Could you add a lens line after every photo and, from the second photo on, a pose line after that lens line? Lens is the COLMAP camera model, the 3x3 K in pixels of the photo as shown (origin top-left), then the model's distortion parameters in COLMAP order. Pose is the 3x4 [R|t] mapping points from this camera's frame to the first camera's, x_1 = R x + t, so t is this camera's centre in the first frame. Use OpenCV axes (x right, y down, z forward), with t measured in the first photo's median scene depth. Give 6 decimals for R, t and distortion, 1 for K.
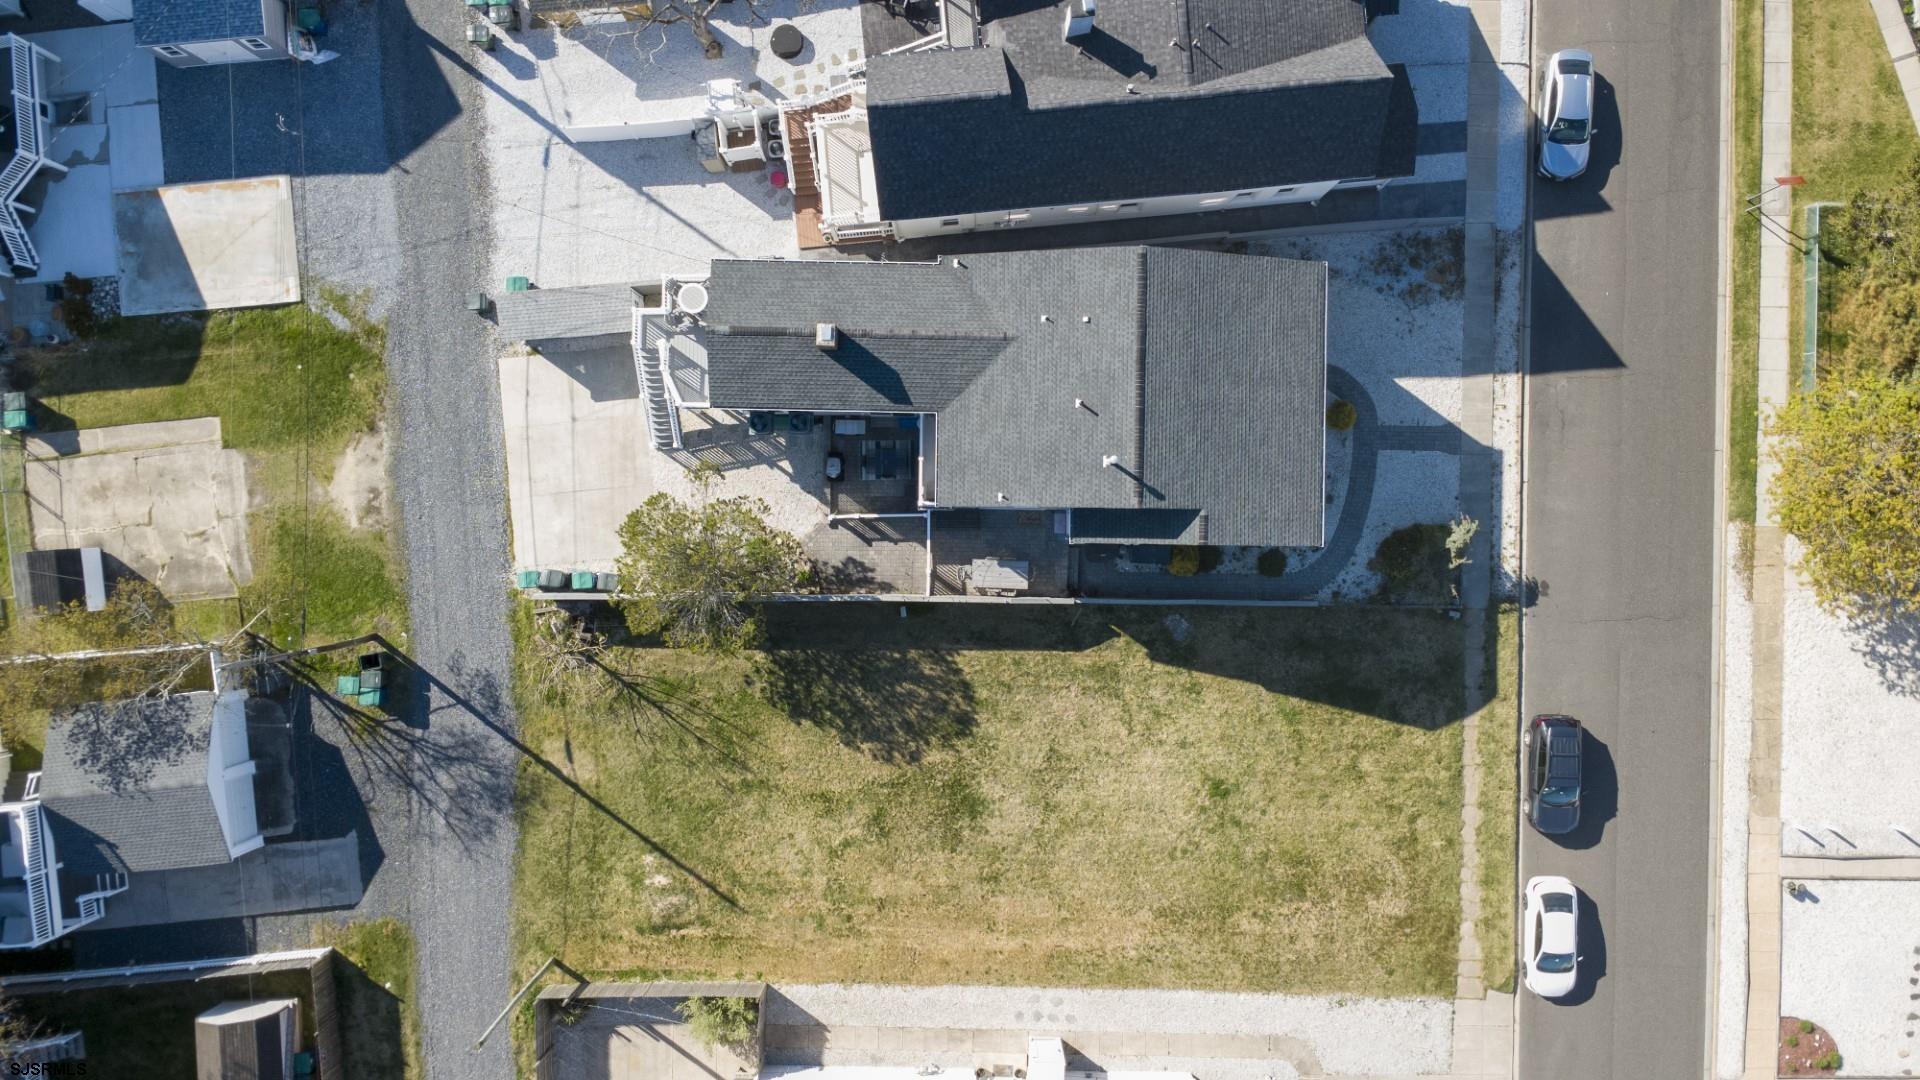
lens RADIAL K [[1353.9, 0, 959.7], [0, 1353.9, 551.5], [0, 0, 1]] dist [0.034766, -0.051355]
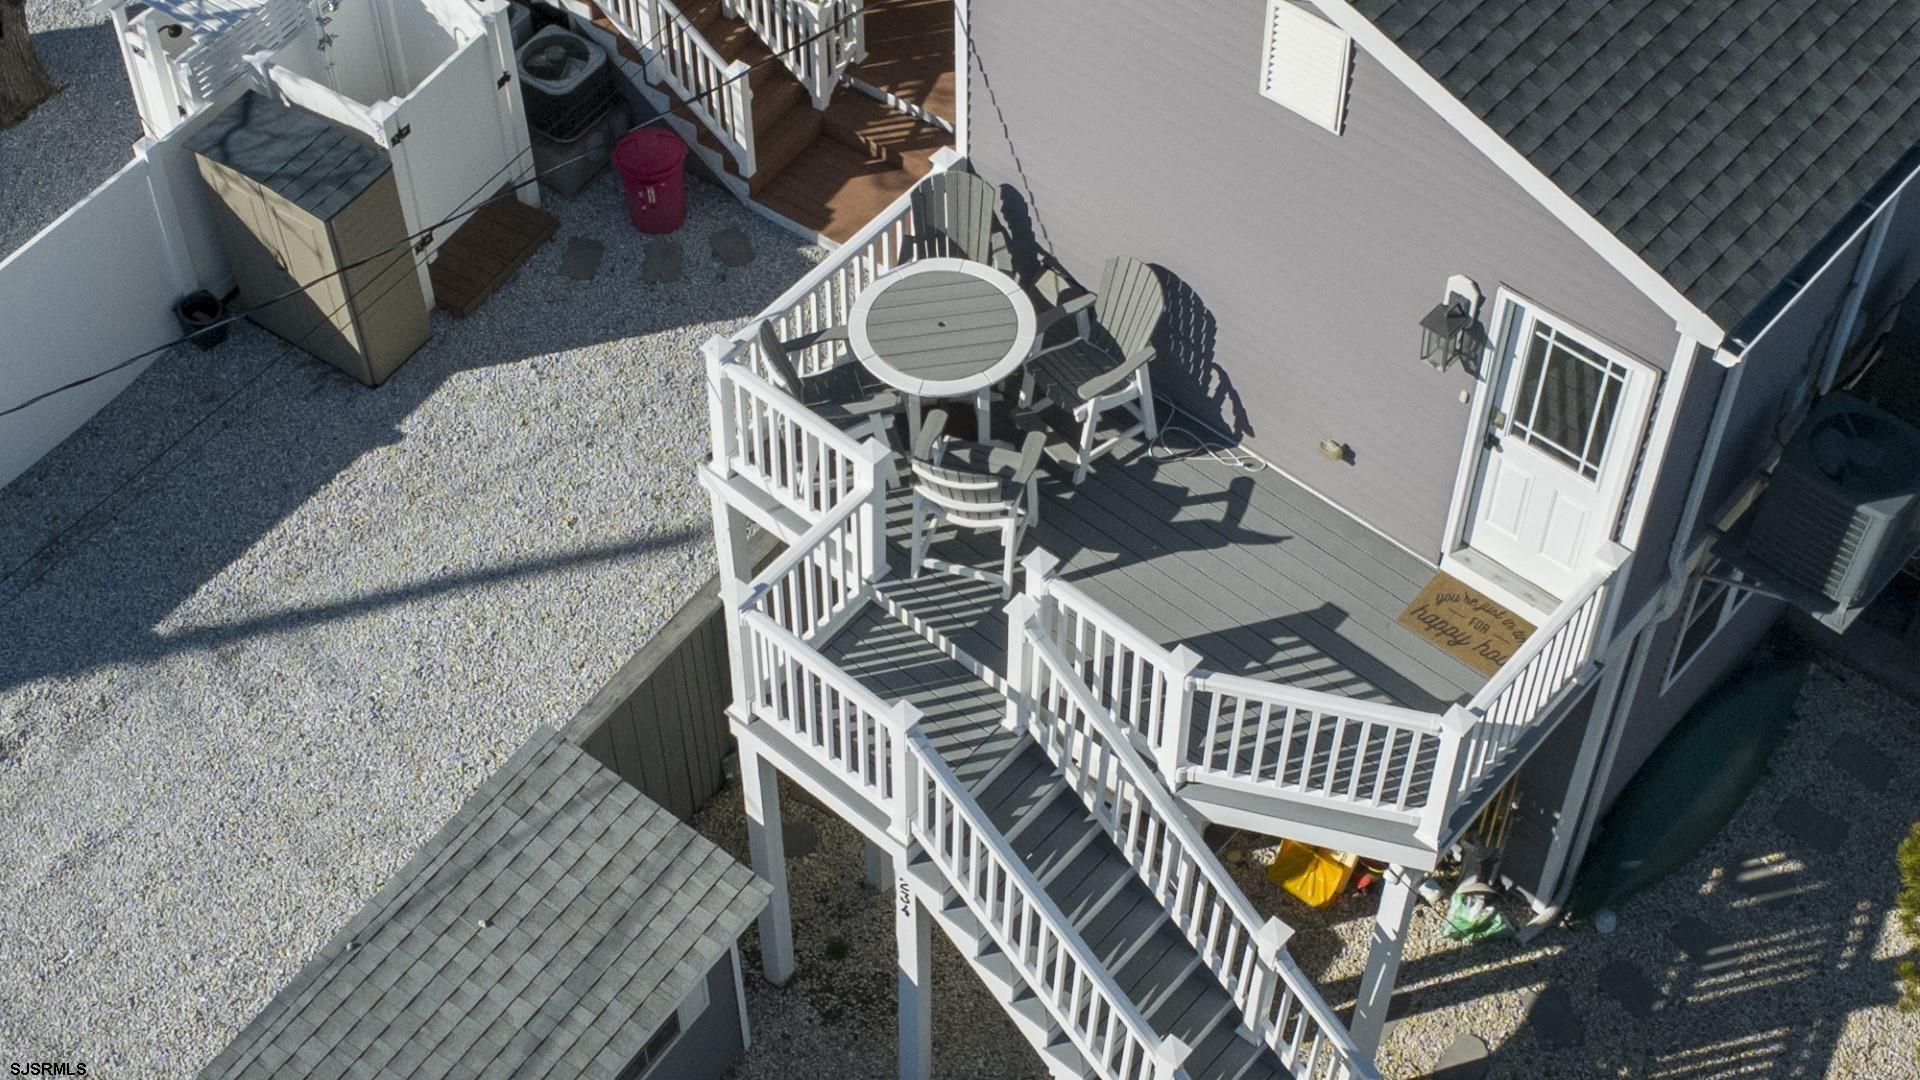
lens RADIAL K [[2715.1, 0, 990.6], [0, 2715.1, 530.2], [0, 0, 1]] dist [0.001434, 0.000000]
pose [[0.635868, -0.588171, 0.499727, -0.335191], [0.771795, 0.486461, -0.409498, -0.038384], [-0.002243, 0.646073, 0.763272, 0.711522]]
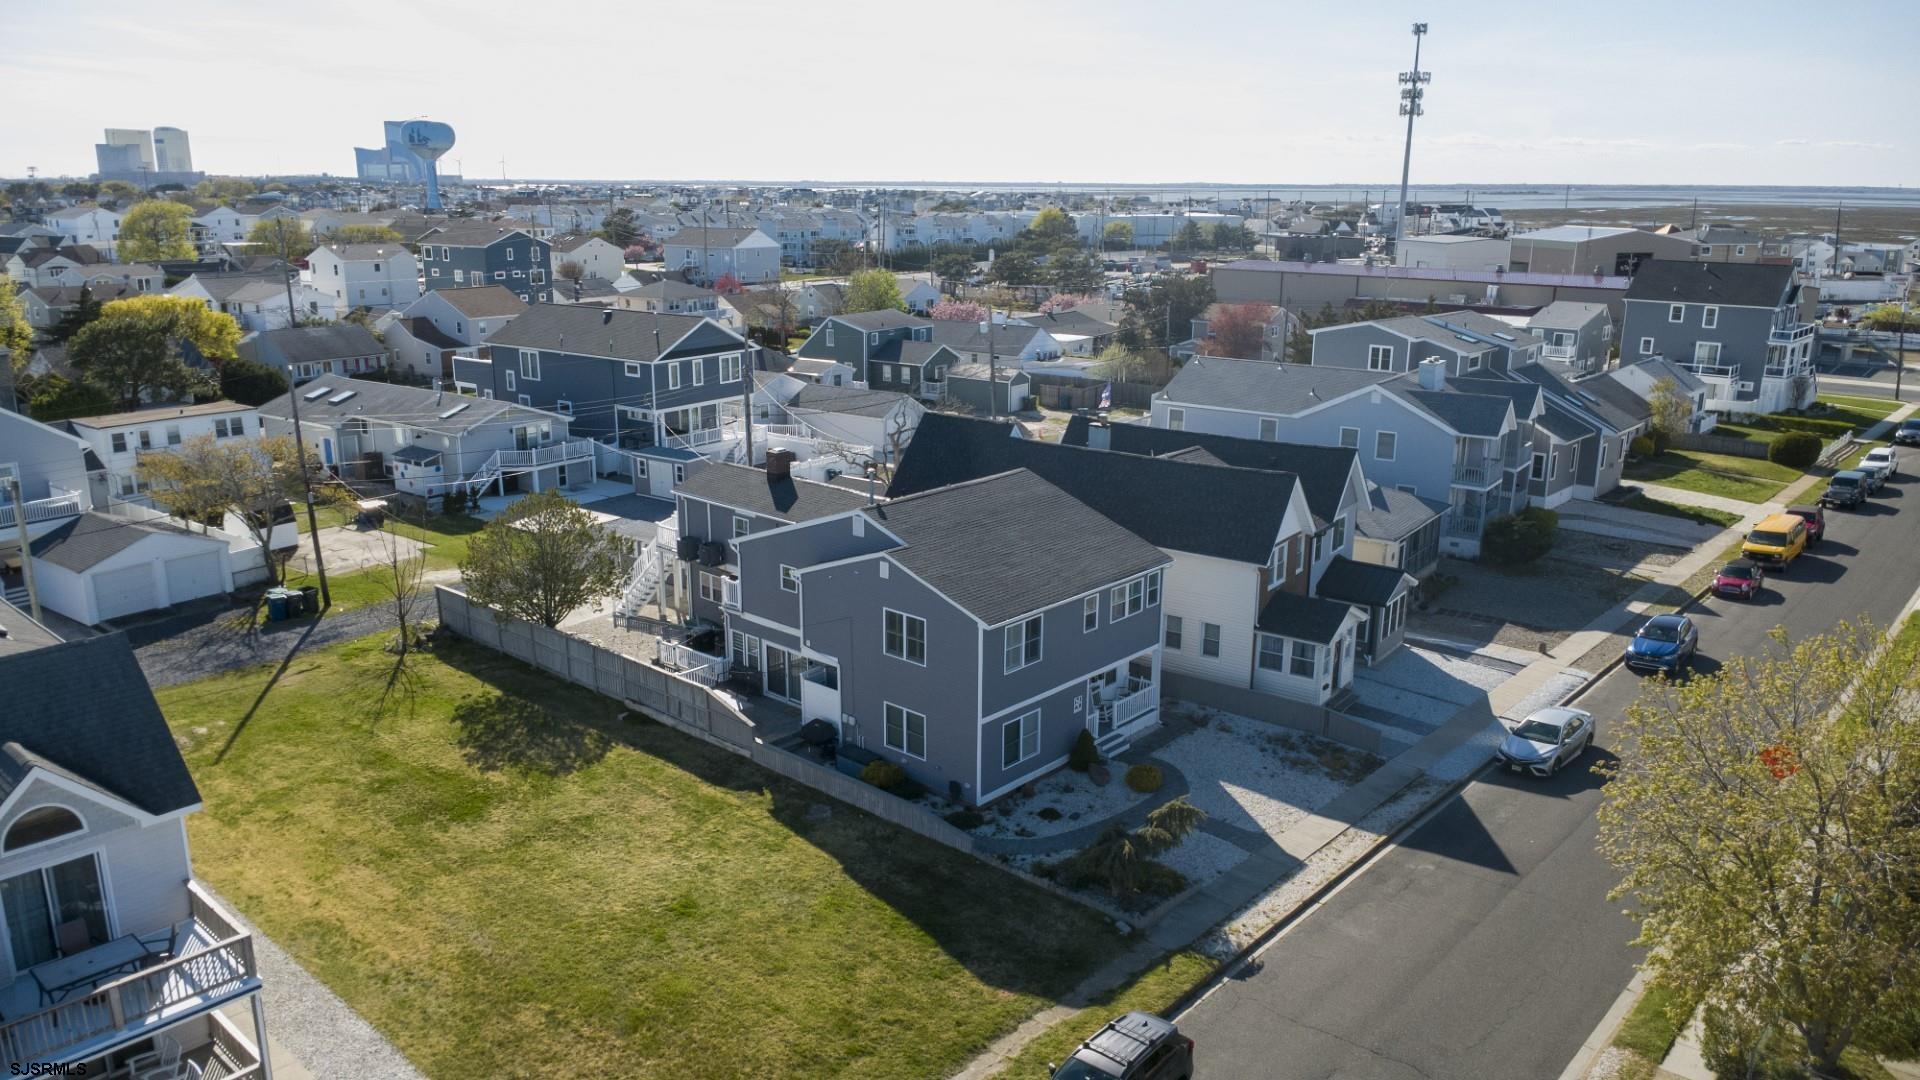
lens RADIAL K [[1353.9, 0, 953.4], [0, 1353.9, 553.3], [0, 0, 1]] dist [0.034766, -0.051355]
pose [[0.753330, 0.179476, -0.632678, 0.684932], [-0.657554, 0.189799, -0.729108, 0.544593], [-0.010775, 0.965280, 0.260997, 0.653289]]
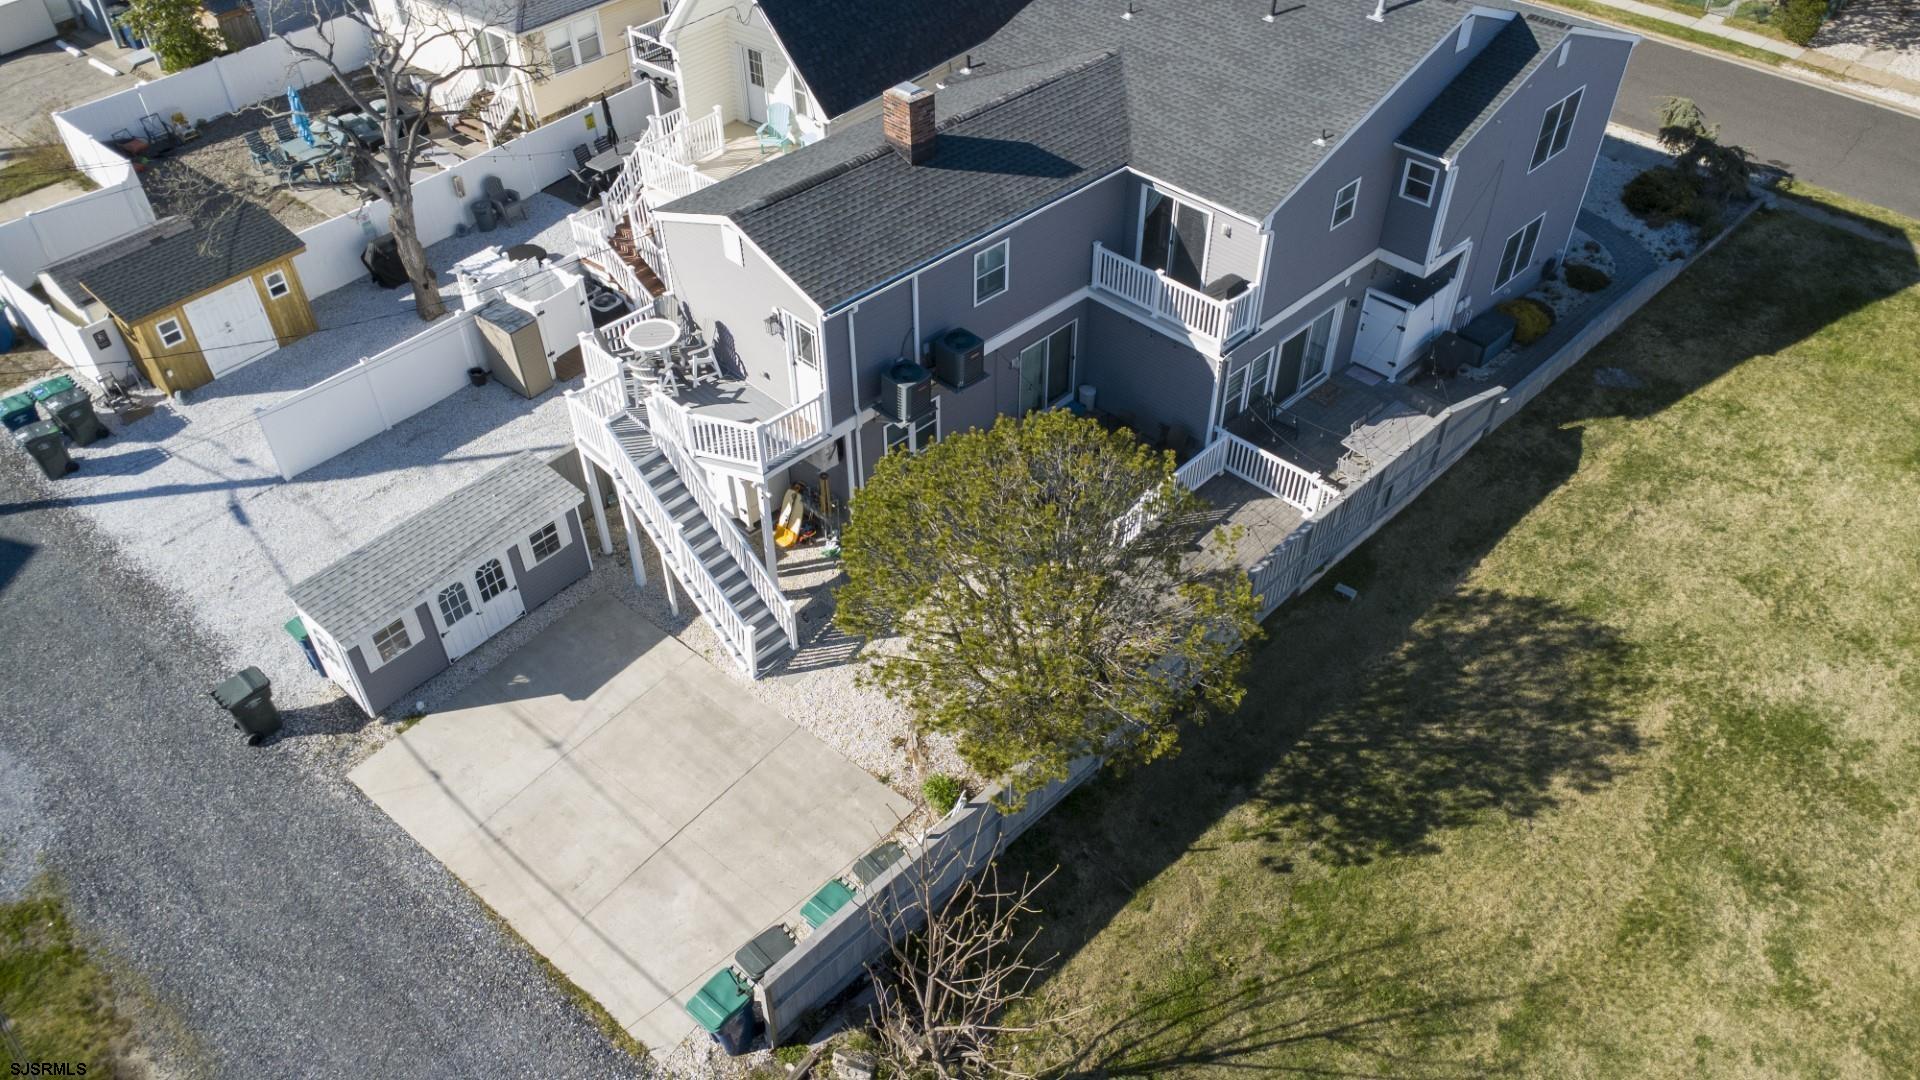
lens RADIAL K [[1353.9, 0, 958.1], [0, 1353.9, 542.9], [0, 0, 1]] dist [0.034766, -0.051355]
pose [[0.697997, -0.480313, 0.531131, -0.398458], [0.716050, 0.459360, -0.525605, 0.197255], [0.008474, 0.747187, 0.664560, 0.651938]]
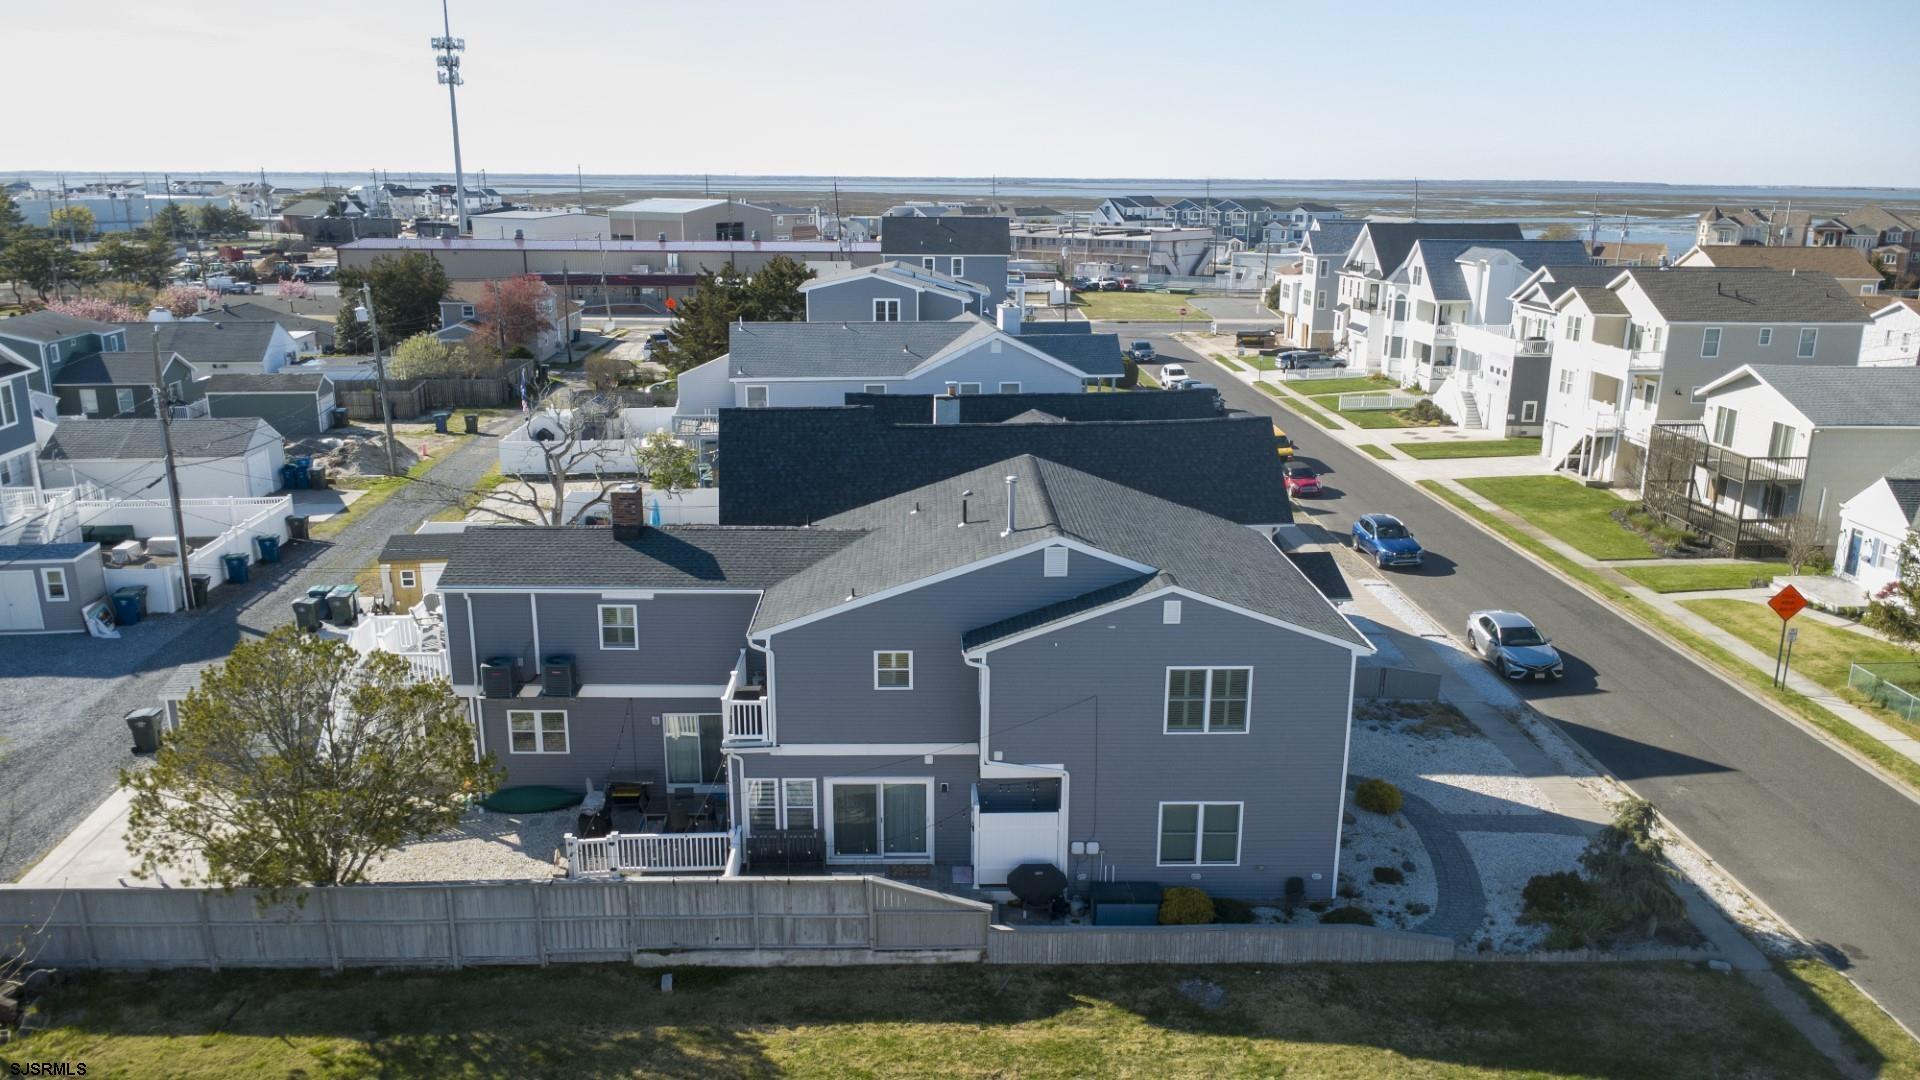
lens RADIAL K [[1353.9, 0, 959.6], [0, 1353.9, 548.1], [0, 0, 1]] dist [0.034766, -0.051355]
pose [[0.999198, -0.003003, 0.039924, 0.049314], [0.039347, 0.257961, -0.965354, 0.501883], [-0.007400, 0.966151, 0.257872, 0.708411]]
